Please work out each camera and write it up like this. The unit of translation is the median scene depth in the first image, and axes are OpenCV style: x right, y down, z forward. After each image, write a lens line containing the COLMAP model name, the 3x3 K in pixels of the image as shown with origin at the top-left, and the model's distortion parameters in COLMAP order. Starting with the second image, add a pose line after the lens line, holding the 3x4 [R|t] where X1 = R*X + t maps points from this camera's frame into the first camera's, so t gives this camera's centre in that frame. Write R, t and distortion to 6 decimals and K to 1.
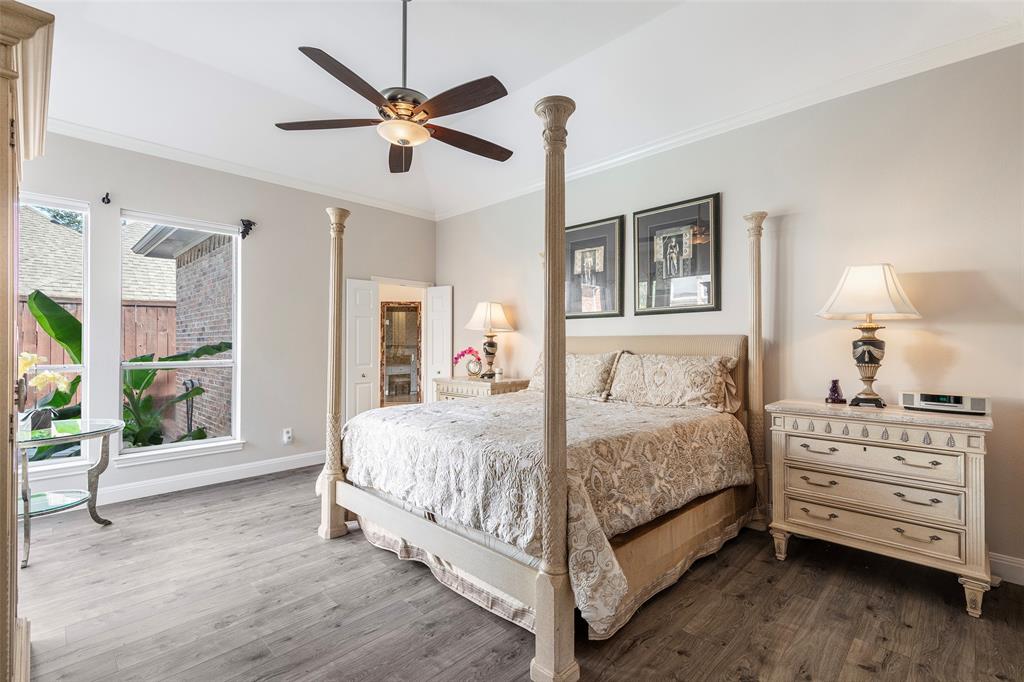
lens RADIAL K [[463.2, 0, 517.3], [0, 463.2, 341.0], [0, 0, 1]] dist [0.002296, 0.000026]
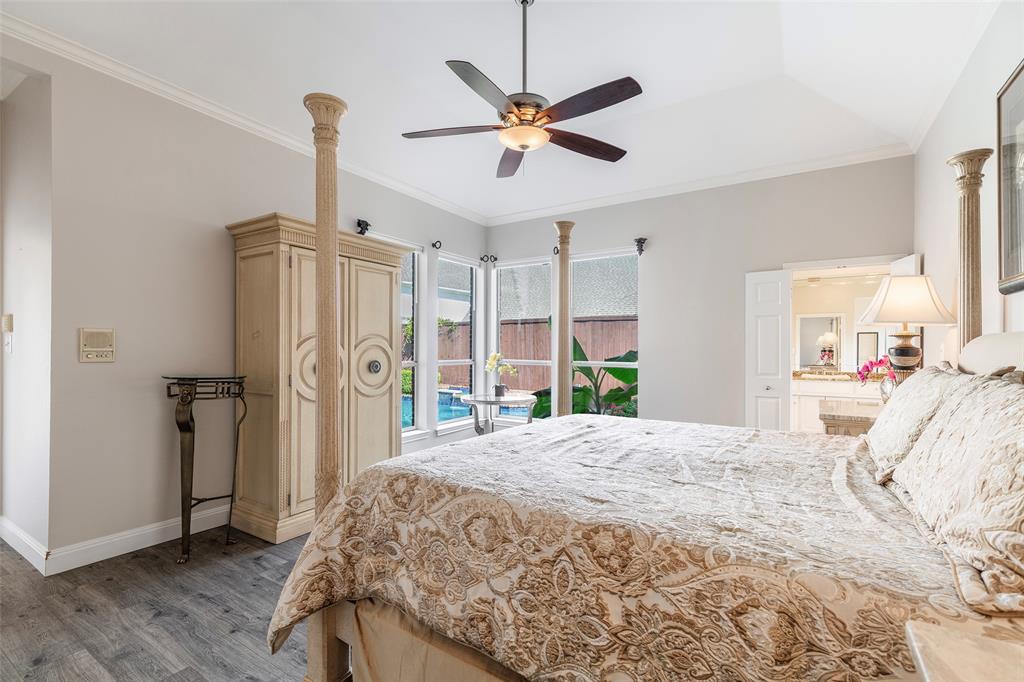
lens RADIAL K [[463.2, 0, 516.0], [0, 463.2, 344.2], [0, 0, 1]] dist [0.002296, 0.000026]
pose [[0.202960, -0.007507, -0.979158, 0.456713], [0.000955, 0.999972, -0.007468, 0.003601], [0.979187, 0.000581, 0.202961, 0.486501]]
